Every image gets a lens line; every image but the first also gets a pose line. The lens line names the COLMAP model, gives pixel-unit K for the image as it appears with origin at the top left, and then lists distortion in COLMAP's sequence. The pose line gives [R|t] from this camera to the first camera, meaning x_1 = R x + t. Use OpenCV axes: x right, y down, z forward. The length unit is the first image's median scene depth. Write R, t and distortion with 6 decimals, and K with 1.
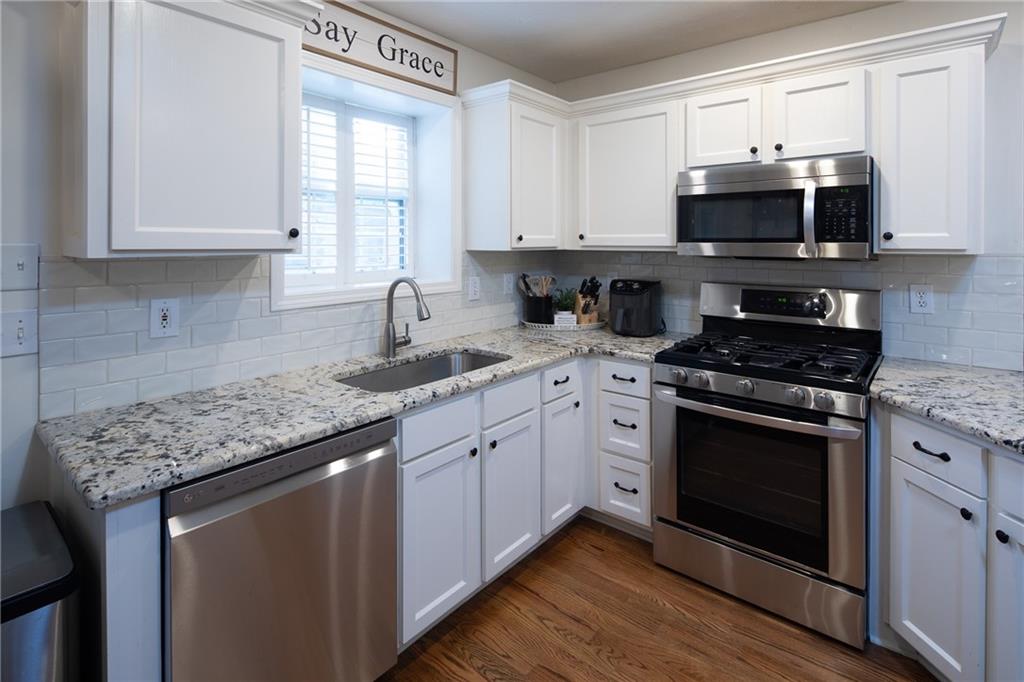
lens RADIAL K [[509.5, 0, 509.5], [0, 509.5, 243.7], [0, 0, 1]] dist [0.002485, -0.001360]
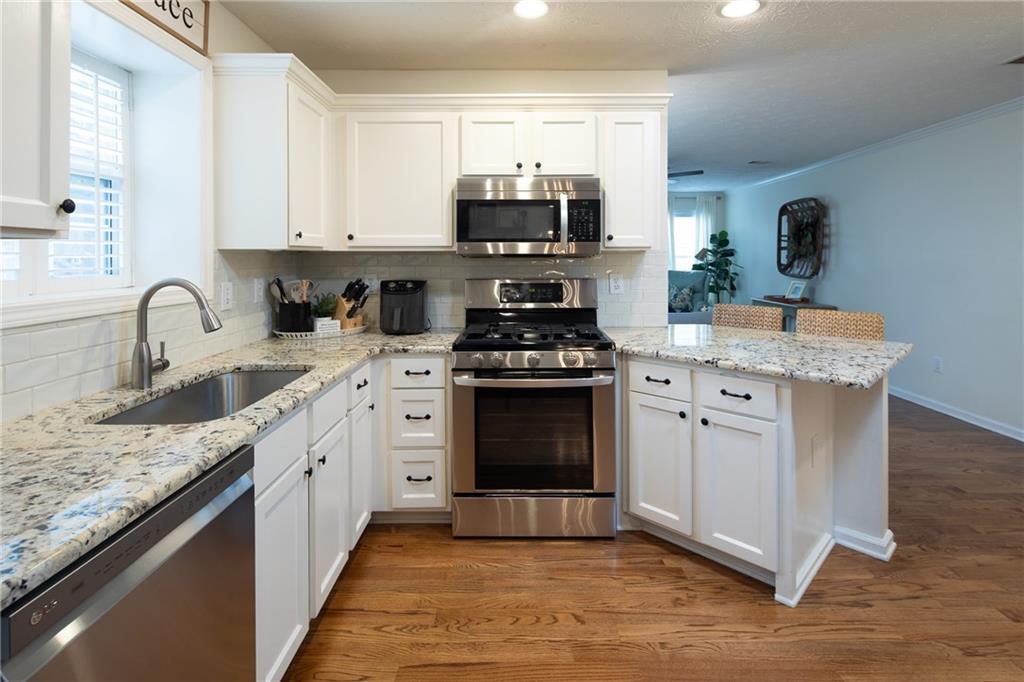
lens RADIAL K [[510.3, 0, 513.3], [0, 510.3, 259.5], [0, 0, 1]] dist [0.004185, -0.001675]
pose [[0.772030, -0.002808, 0.635580, -0.290522], [0.002927, 0.999995, 0.000863, 0.036267], [-0.635580, 0.001194, 0.772034, 0.082302]]
